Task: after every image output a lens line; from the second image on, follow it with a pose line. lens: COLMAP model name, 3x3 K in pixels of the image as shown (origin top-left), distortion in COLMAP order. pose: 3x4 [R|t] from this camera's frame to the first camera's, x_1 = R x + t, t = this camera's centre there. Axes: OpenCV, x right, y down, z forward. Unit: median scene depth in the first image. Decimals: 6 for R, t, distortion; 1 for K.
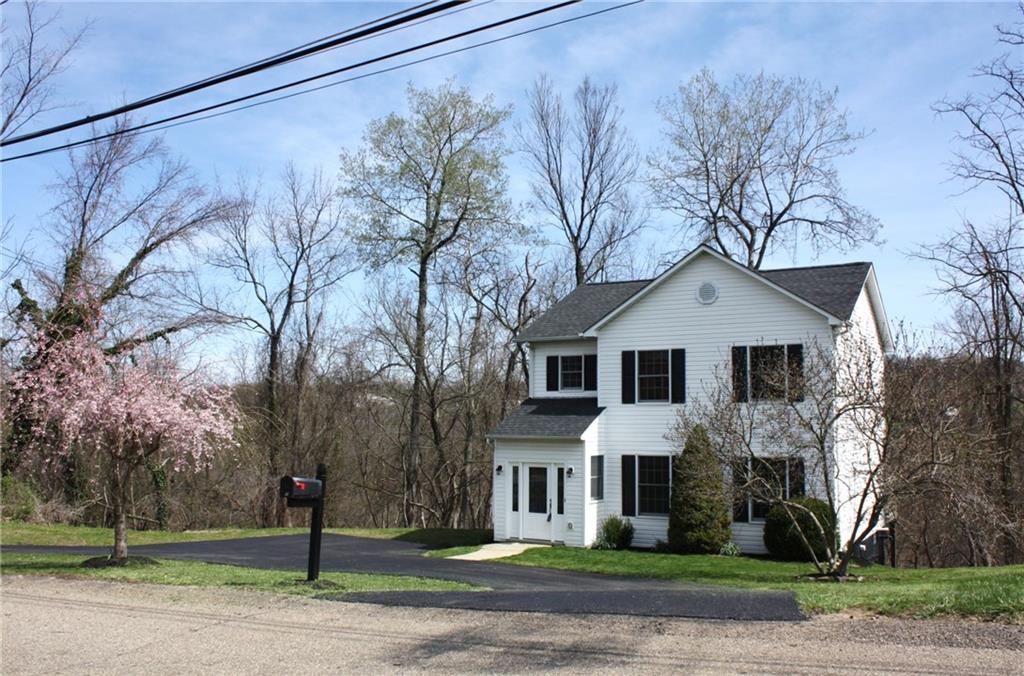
lens RADIAL K [[869.7, 0, 491.9], [0, 869.7, 337.1], [0, 0, 1]] dist [-0.110736, 0.015177]
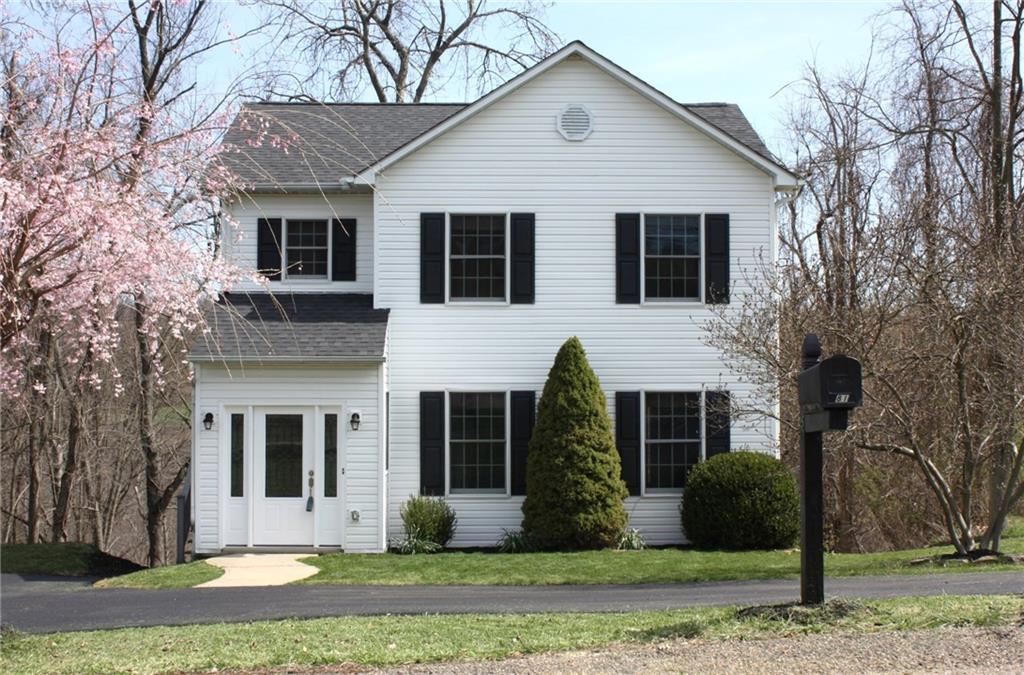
lens RADIAL K [[1349.6, 0, 512.0], [0, 1349.6, 337.5], [0, 0, 1]] dist [-0.067739, -0.021219]
pose [[0.856415, 0.012229, 0.516143, -0.265728], [-0.048255, 0.997239, 0.056440, 0.046289], [-0.514028, -0.073242, 0.854641, 0.198839]]
